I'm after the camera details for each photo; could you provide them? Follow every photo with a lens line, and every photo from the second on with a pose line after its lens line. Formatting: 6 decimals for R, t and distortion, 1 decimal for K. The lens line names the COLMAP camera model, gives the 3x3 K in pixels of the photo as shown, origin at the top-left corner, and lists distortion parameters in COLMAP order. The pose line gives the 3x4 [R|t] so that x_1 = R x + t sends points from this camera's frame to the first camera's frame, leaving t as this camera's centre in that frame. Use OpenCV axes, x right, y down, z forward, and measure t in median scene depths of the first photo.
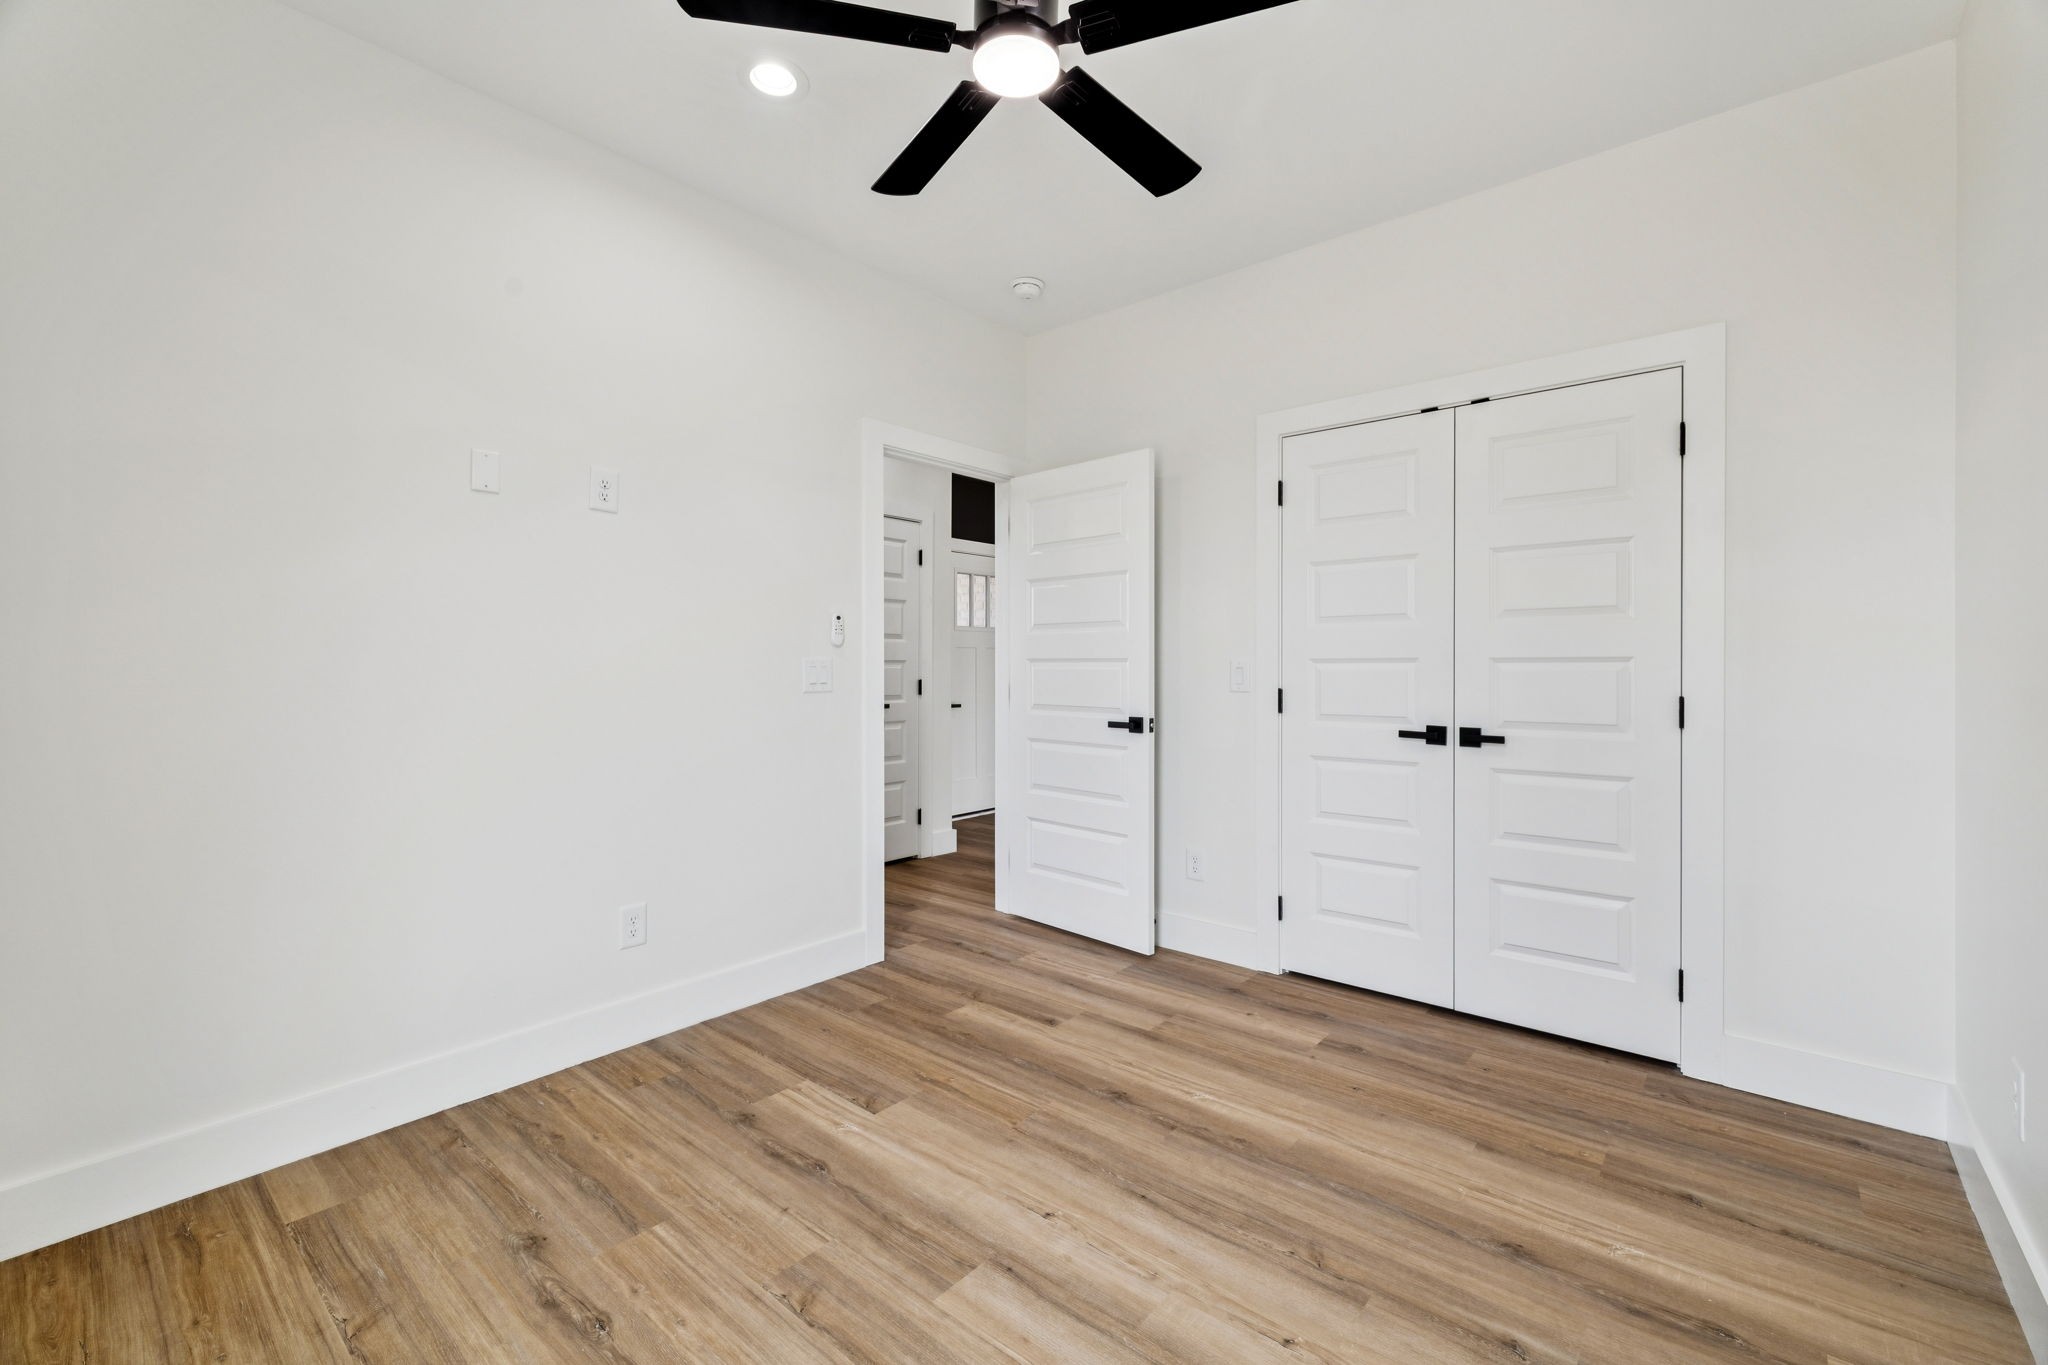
lens RADIAL K [[876.2, 0, 1024.2], [0, 876.2, 664.9], [0, 0, 1]] dist [-0.001618, -0.000224]
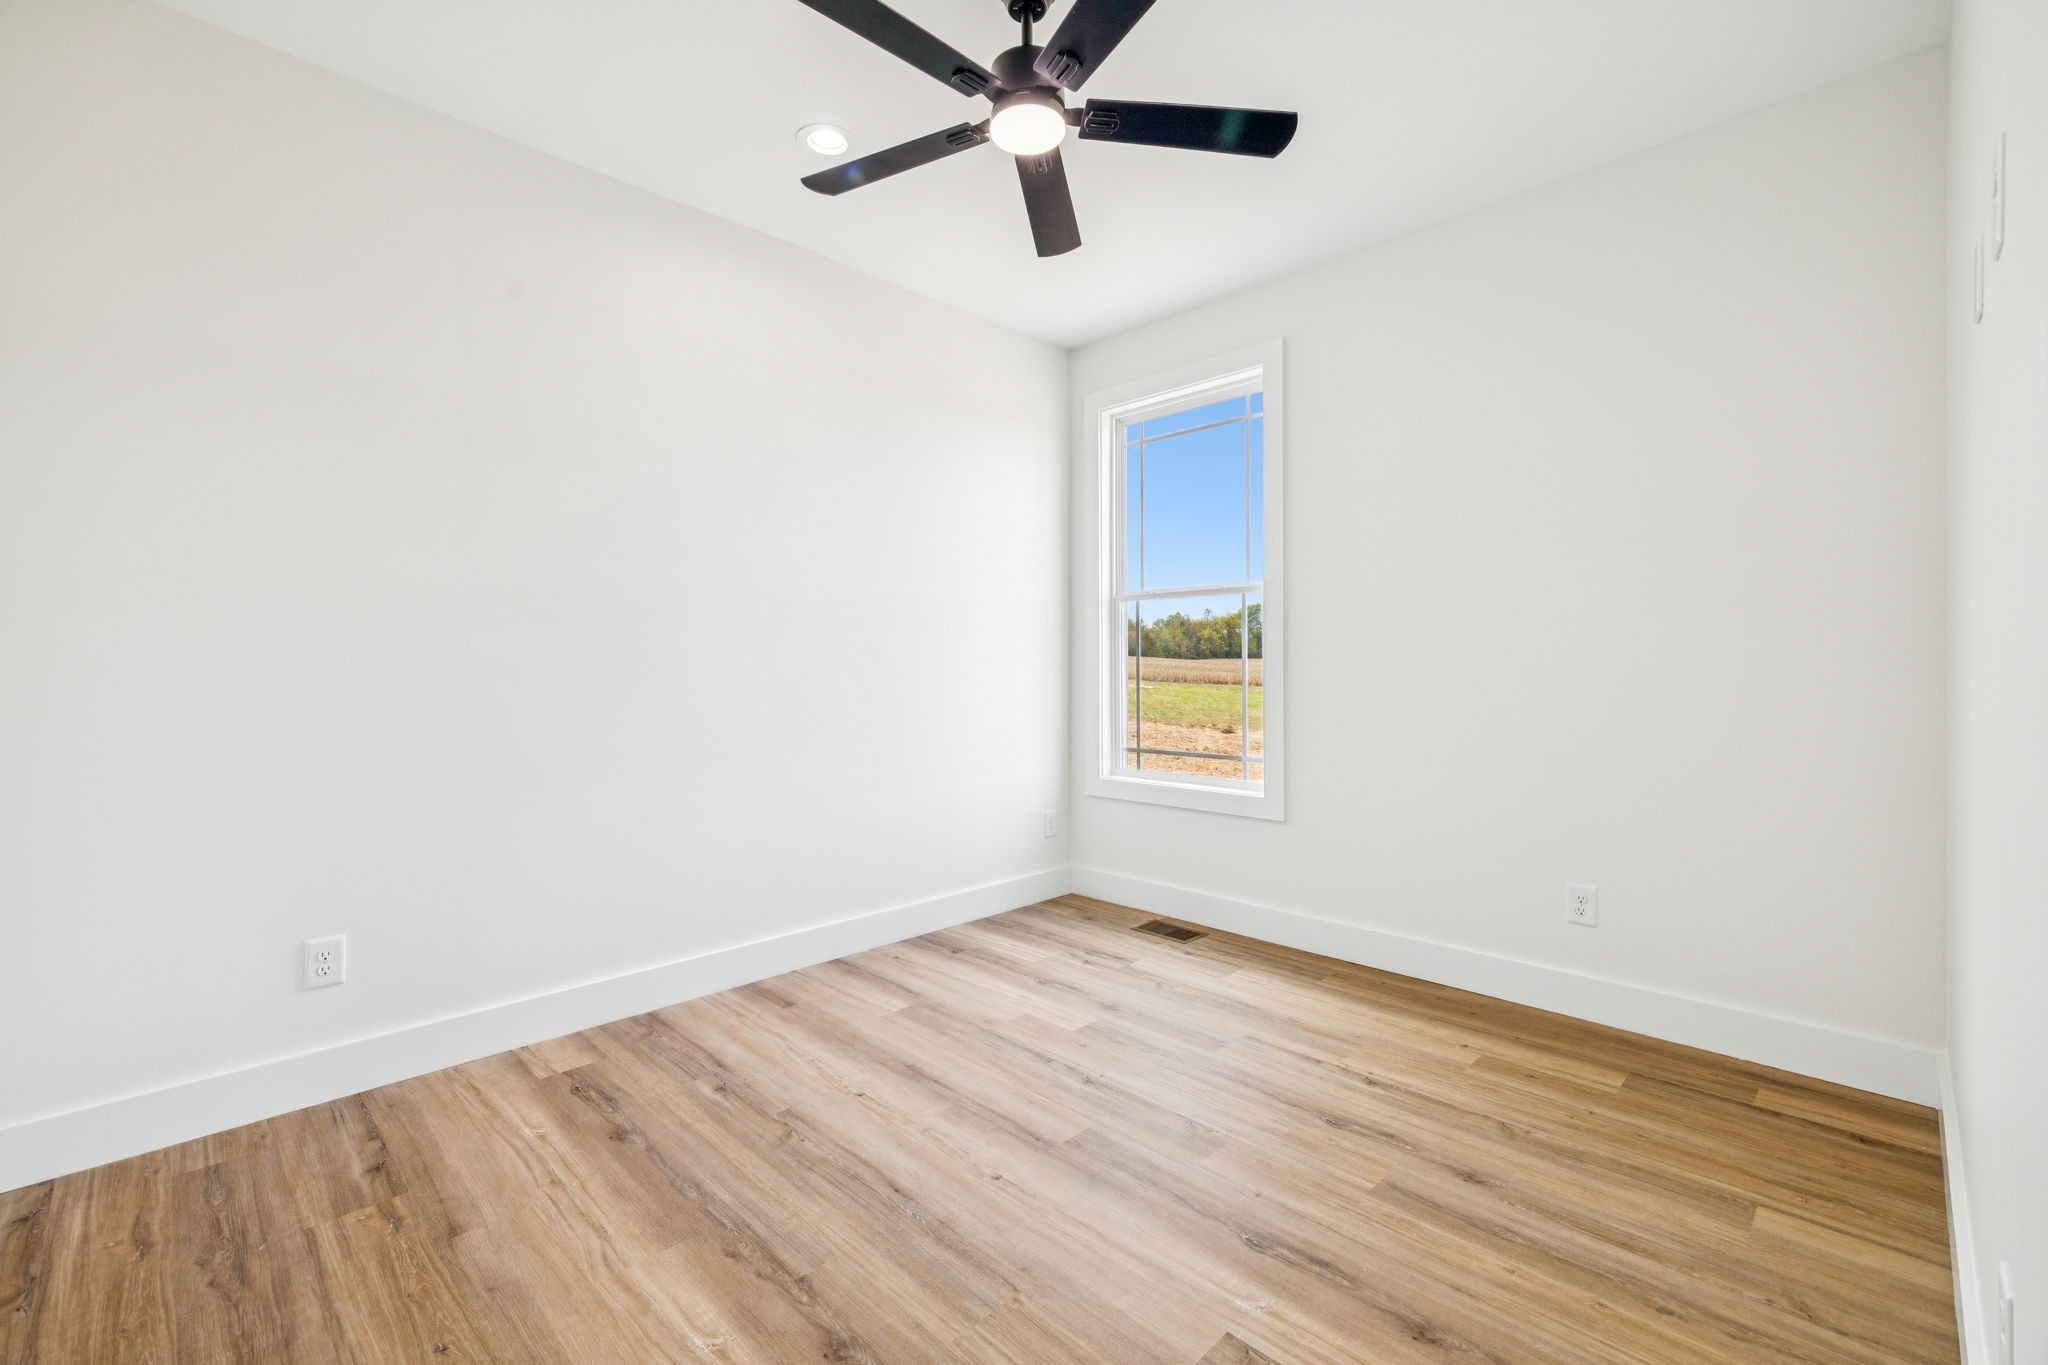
lens RADIAL K [[876.2, 0, 1024.2], [0, 876.2, 664.9], [0, 0, 1]] dist [-0.001618, -0.000224]
pose [[-0.996671, 0.003561, 0.081456, -0.087546], [0.003281, 0.999988, -0.003568, 0.020675], [-0.081468, -0.003289, -0.996671, 1.945429]]
